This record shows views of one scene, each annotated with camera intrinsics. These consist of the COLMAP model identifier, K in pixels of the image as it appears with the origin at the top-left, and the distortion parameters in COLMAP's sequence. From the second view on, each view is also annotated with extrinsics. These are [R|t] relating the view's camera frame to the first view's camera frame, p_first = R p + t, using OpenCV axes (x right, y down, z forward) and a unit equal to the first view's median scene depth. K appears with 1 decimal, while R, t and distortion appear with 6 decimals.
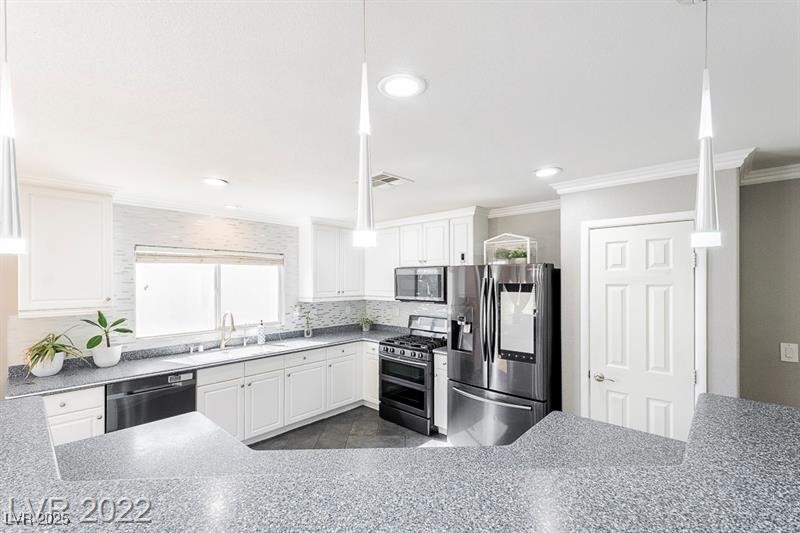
lens RADIAL K [[350.4, 0, 391.0], [0, 350.4, 277.8], [0, 0, 1]] dist [0.010164, -0.002062]
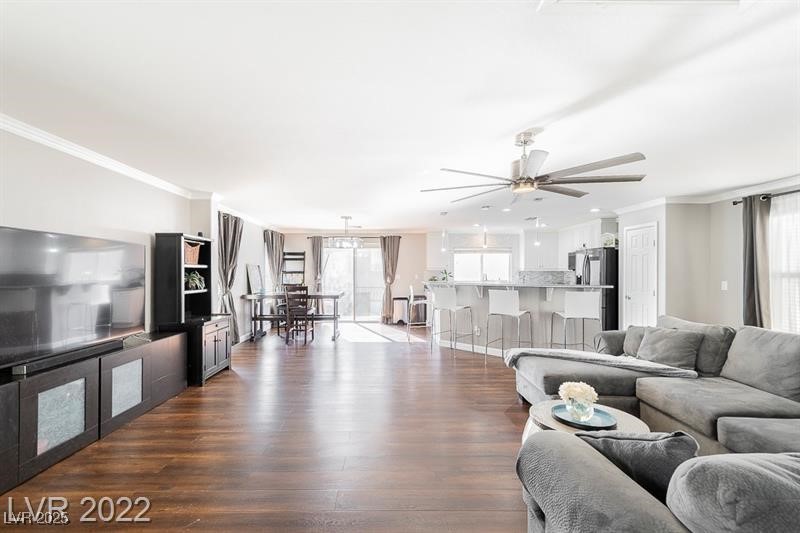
lens RADIAL K [[350.4, 0, 395.7], [0, 350.4, 272.7], [0, 0, 1]] dist [0.010164, -0.002062]
pose [[0.715748, 0.004507, -0.698344, 0.762818], [-0.002752, 0.999990, 0.003633, 0.086074], [0.698353, -0.000679, 0.715753, -1.132326]]
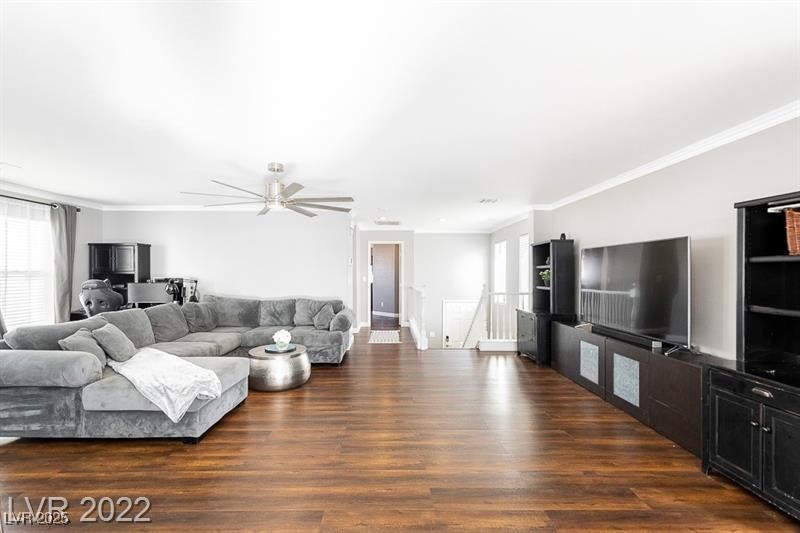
lens RADIAL K [[350.4, 0, 393.9], [0, 350.4, 275.0], [0, 0, 1]] dist [0.010164, -0.002062]
pose [[-0.702150, -0.002043, 0.712026, -0.444604], [0.001102, 0.999992, 0.003957, 0.092732], [-0.712029, 0.003563, -0.702141, 0.016305]]
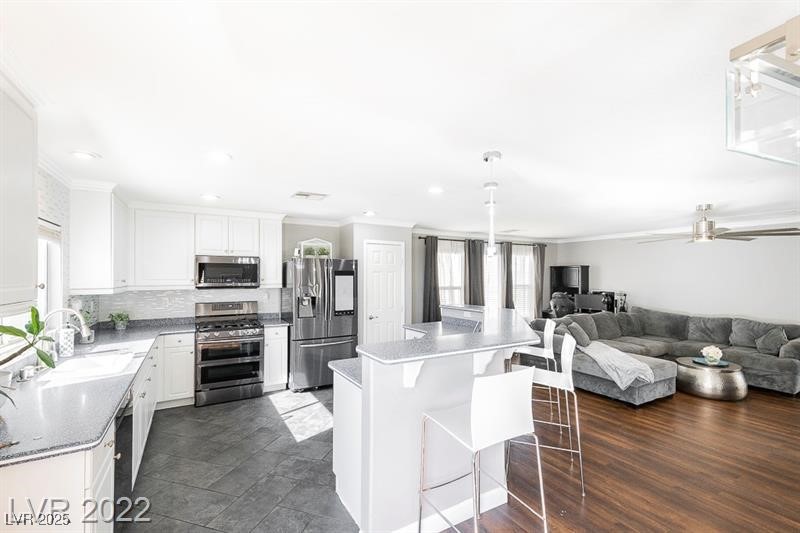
lens RADIAL K [[350.4, 0, 396.4], [0, 350.4, 273.2], [0, 0, 1]] dist [0.010164, -0.002062]
pose [[0.277677, 0.010231, 0.960620, -0.908992], [-0.005666, 0.999943, -0.009012, 0.032270], [-0.960658, -0.002940, 0.277719, 0.210924]]
